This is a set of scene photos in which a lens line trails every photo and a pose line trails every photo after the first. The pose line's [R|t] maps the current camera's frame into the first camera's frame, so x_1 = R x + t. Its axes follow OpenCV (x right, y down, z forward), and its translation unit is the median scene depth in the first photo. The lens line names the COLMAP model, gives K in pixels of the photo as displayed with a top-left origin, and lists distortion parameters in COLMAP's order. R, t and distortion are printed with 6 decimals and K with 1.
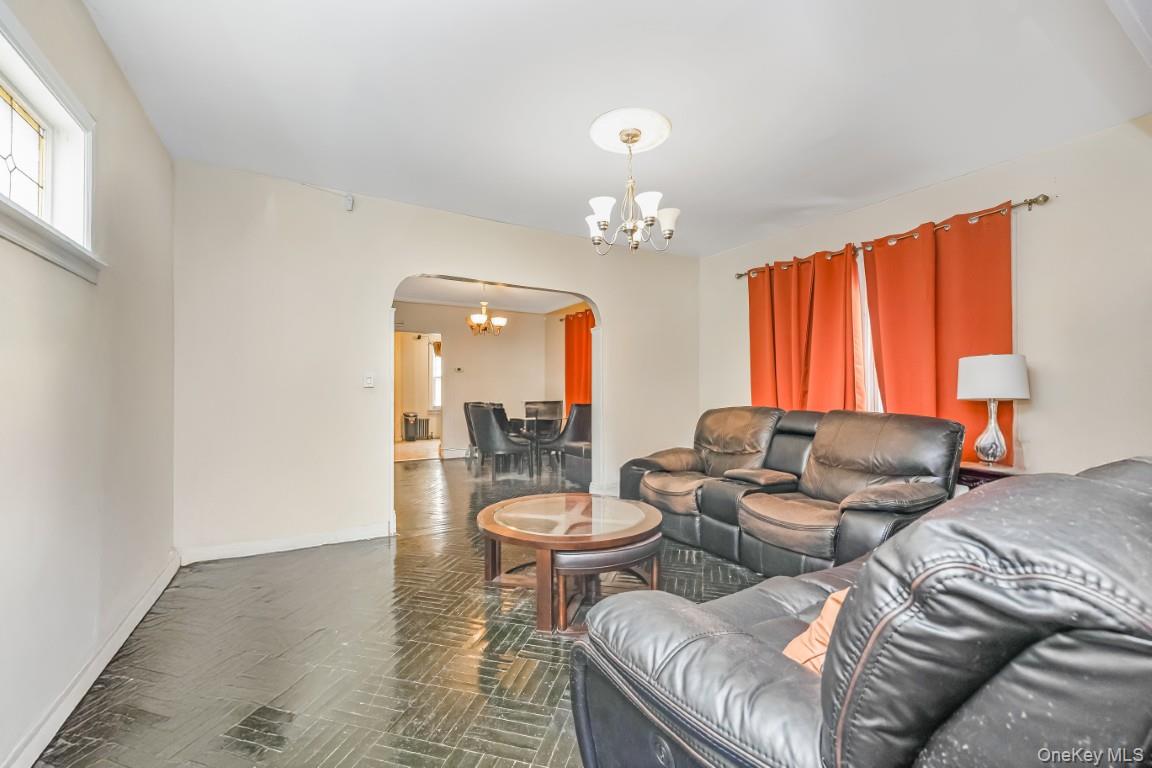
lens RADIAL K [[460.7, 0, 572.8], [0, 460.7, 385.0], [0, 0, 1]] dist [0.000585, 0.000013]
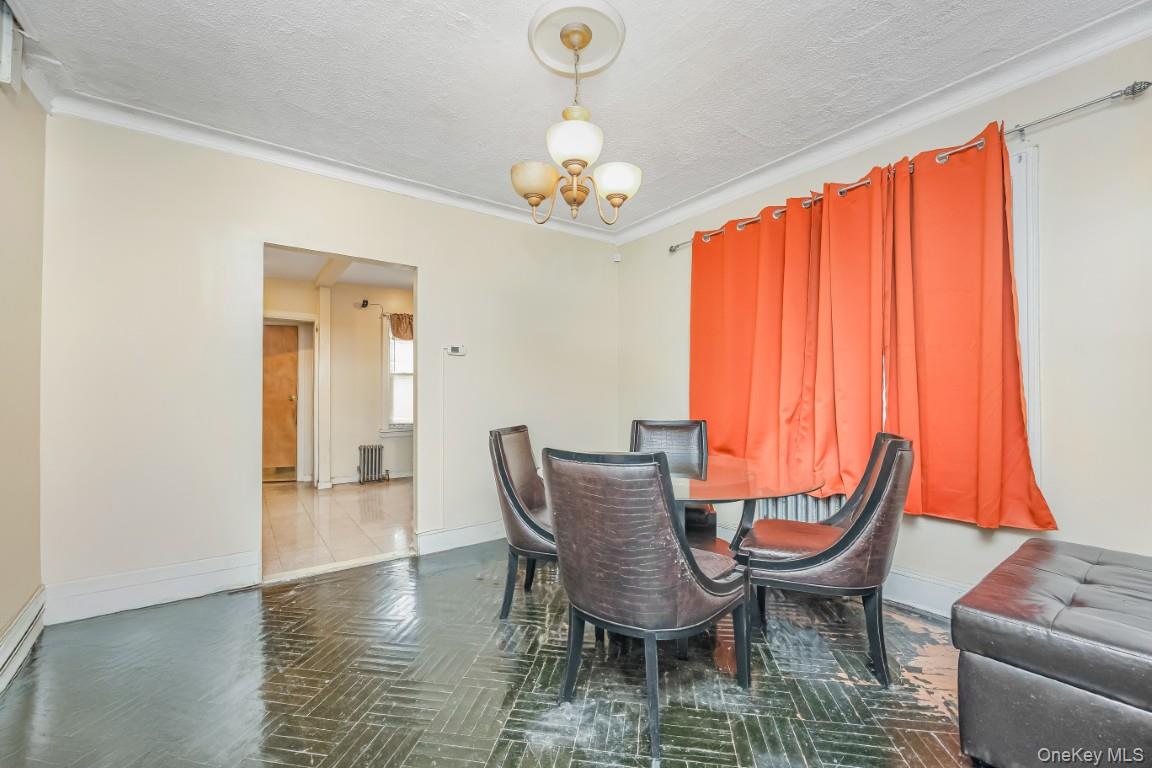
lens RADIAL K [[460.7, 0, 580.1], [0, 460.7, 387.8], [0, 0, 1]] dist [0.000585, 0.000013]
pose [[0.994619, -0.000120, 0.103600, -0.173227], [-0.000238, 0.999994, 0.003438, 0.000747], [-0.103599, -0.003444, 0.994613, 0.551862]]
